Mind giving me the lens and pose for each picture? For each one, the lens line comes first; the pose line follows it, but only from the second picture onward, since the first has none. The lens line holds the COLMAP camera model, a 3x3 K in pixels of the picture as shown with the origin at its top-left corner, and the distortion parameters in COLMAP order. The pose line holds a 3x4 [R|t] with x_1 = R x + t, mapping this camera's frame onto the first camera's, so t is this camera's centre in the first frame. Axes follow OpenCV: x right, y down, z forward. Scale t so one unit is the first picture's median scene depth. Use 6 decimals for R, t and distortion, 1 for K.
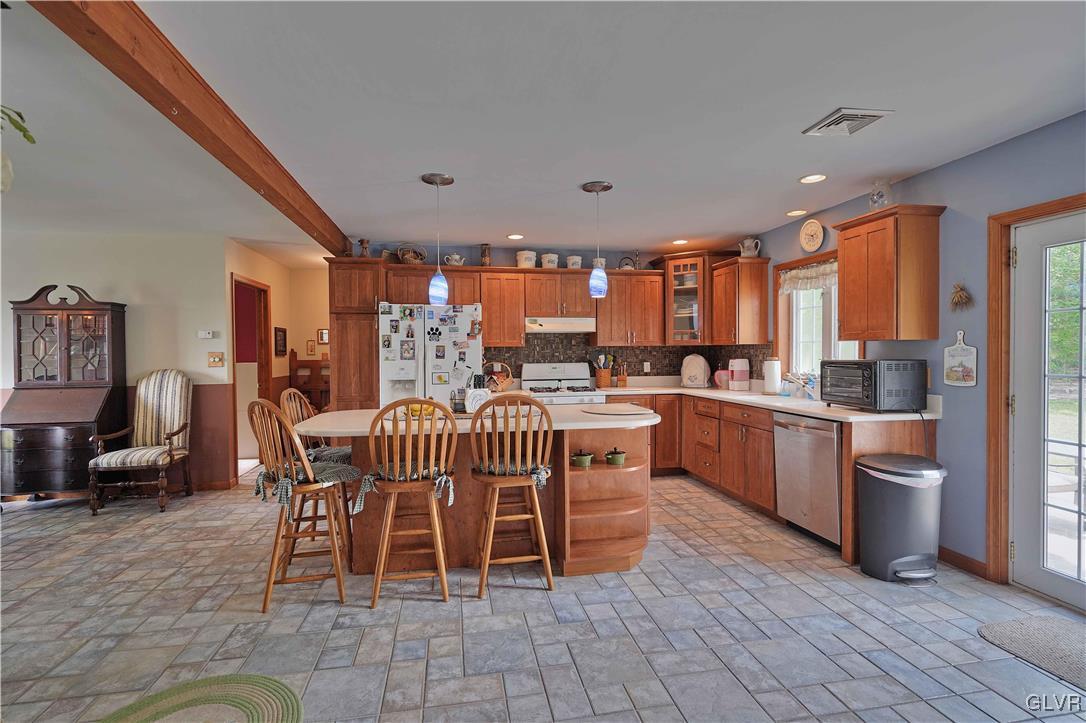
lens RADIAL K [[501.3, 0, 536.3], [0, 501.3, 359.7], [0, 0, 1]] dist [0.000472, 0.000192]
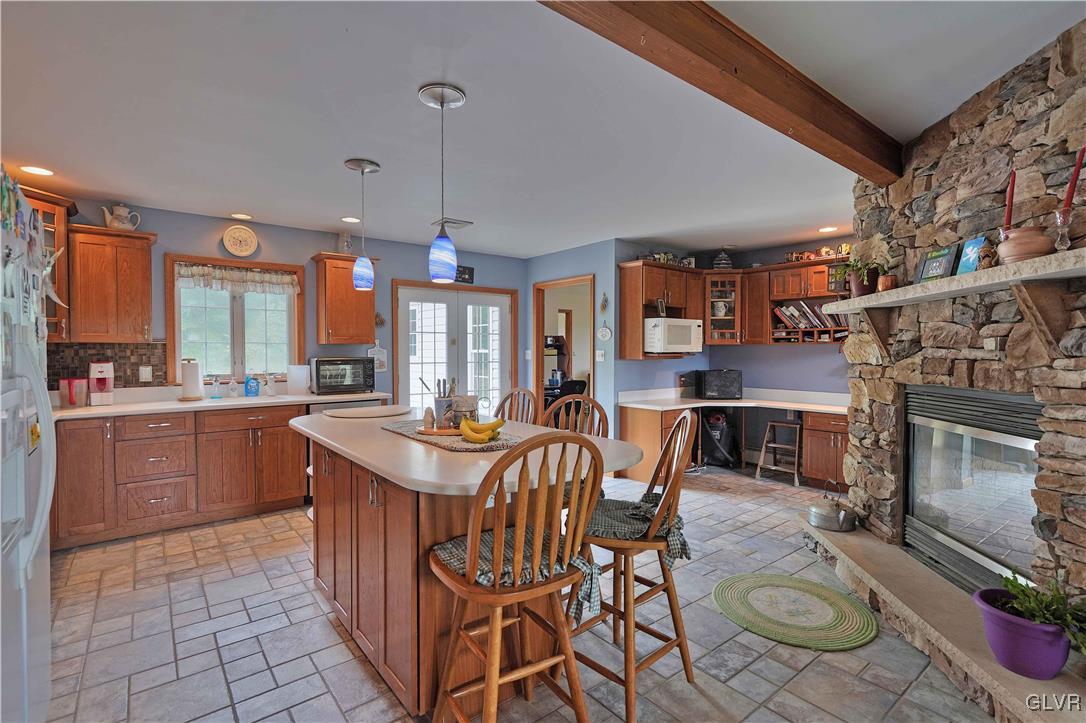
lens RADIAL K [[510.5, 0, 543.0], [0, 510.5, 361.5], [0, 0, 1]] dist [-0.001804, 0.000014]
pose [[-0.480850, -0.014546, 0.876682, -0.610400], [0.017824, 0.999494, 0.026360, -0.011802], [-0.876621, 0.028301, -0.480348, 0.854526]]
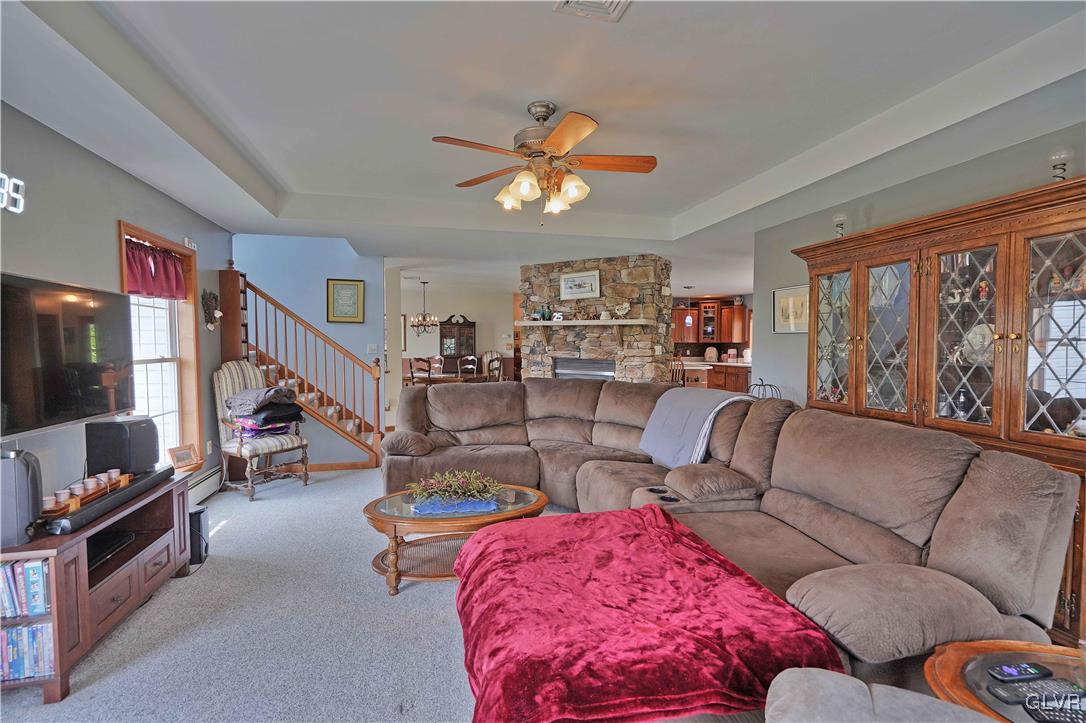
lens RADIAL K [[501.3, 0, 536.3], [0, 501.3, 359.7], [0, 0, 1]] dist [0.000472, 0.000192]
pose [[0.998678, 0.008802, 0.050637, -0.649027], [-0.009621, 0.999827, 0.015949, 0.021681], [-0.050488, -0.016415, 0.998590, -1.329560]]
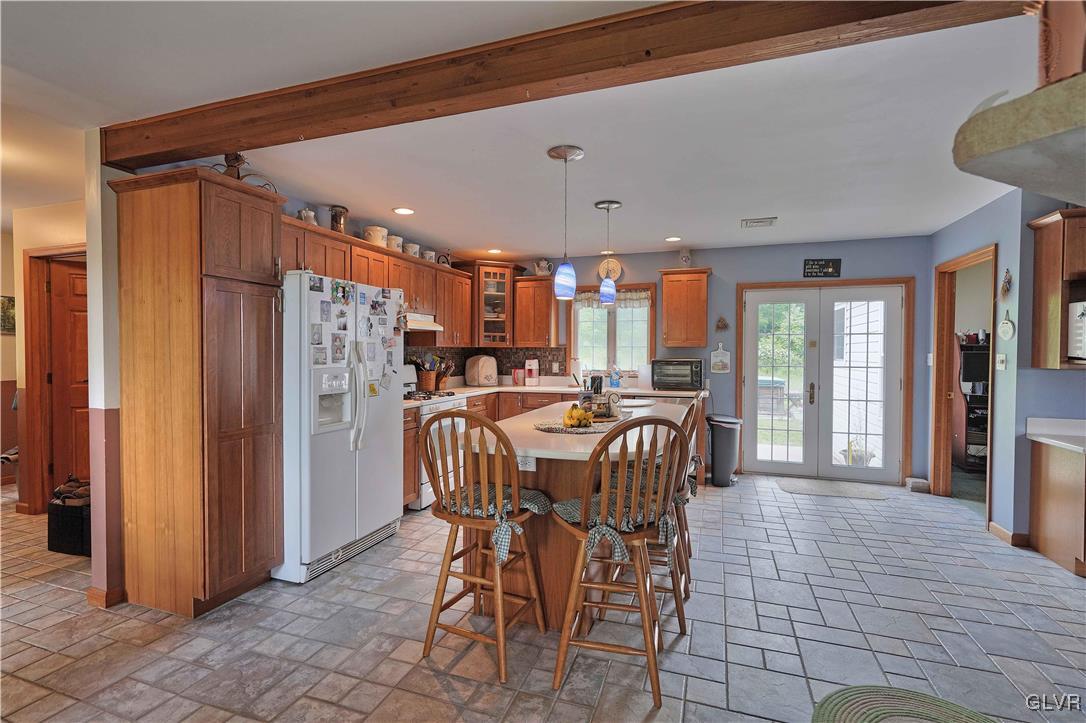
lens RADIAL K [[506.8, 0, 539.0], [0, 506.8, 362.6], [0, 0, 1]] dist [0.001082, 0.000331]
pose [[0.489248, -0.010915, 0.872077, -0.690371], [0.008659, 0.999933, 0.007657, -0.003391], [-0.872102, 0.003806, 0.489309, 0.428499]]
